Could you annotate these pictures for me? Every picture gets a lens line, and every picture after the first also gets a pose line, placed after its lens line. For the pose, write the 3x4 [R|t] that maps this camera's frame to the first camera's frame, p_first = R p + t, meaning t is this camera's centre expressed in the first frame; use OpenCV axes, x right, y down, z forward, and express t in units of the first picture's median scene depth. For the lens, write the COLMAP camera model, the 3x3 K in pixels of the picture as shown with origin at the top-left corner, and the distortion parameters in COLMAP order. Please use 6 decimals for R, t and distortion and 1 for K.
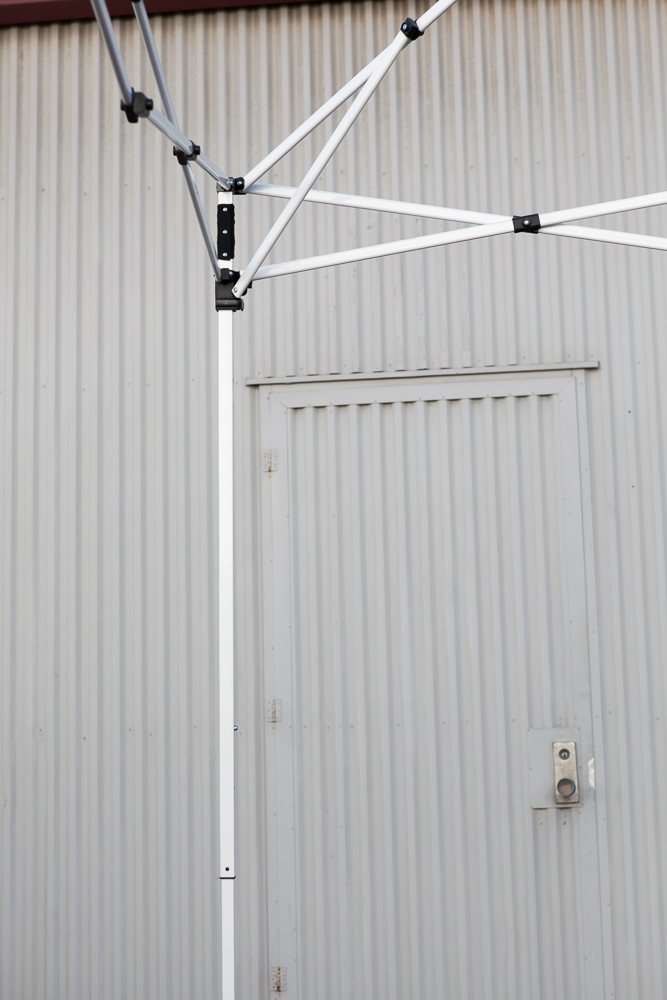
lens RADIAL K [[1978.3, 0, 333.5], [0, 1978.3, 500.0], [0, 0, 1]] dist [-0.027165, -0.285934]
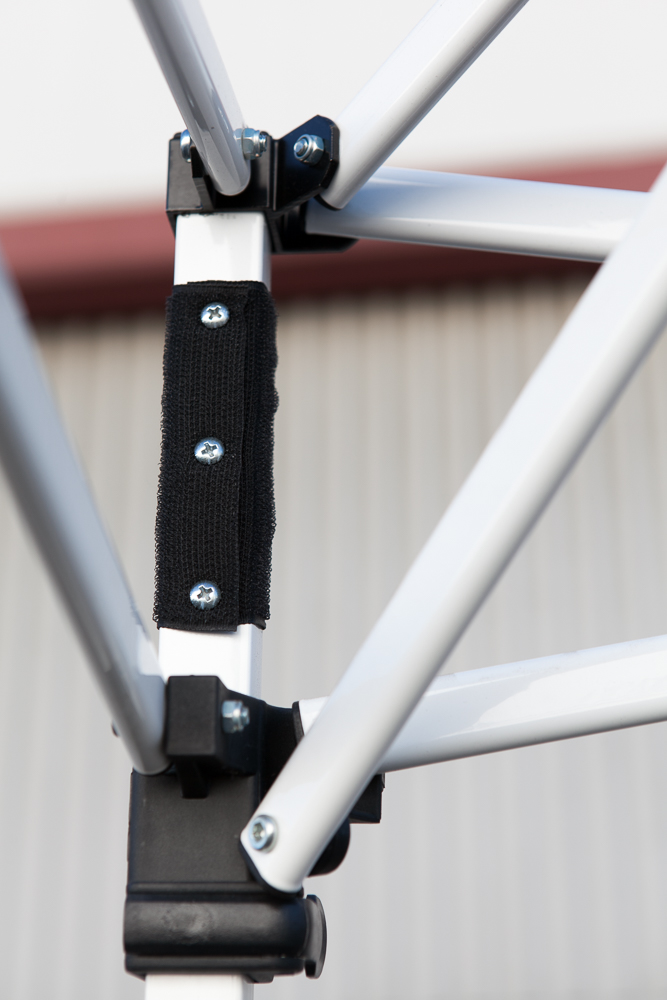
lens RADIAL K [[2038.3, 0, 333.5], [0, 2038.3, 500.0], [0, 0, 1]] dist [0.086206, 0.279590]
pose [[0.998529, -0.000131, -0.054211, -0.036660], [-0.013038, 0.970063, -0.242505, -0.093641], [0.052620, 0.242855, 0.968634, 0.849805]]
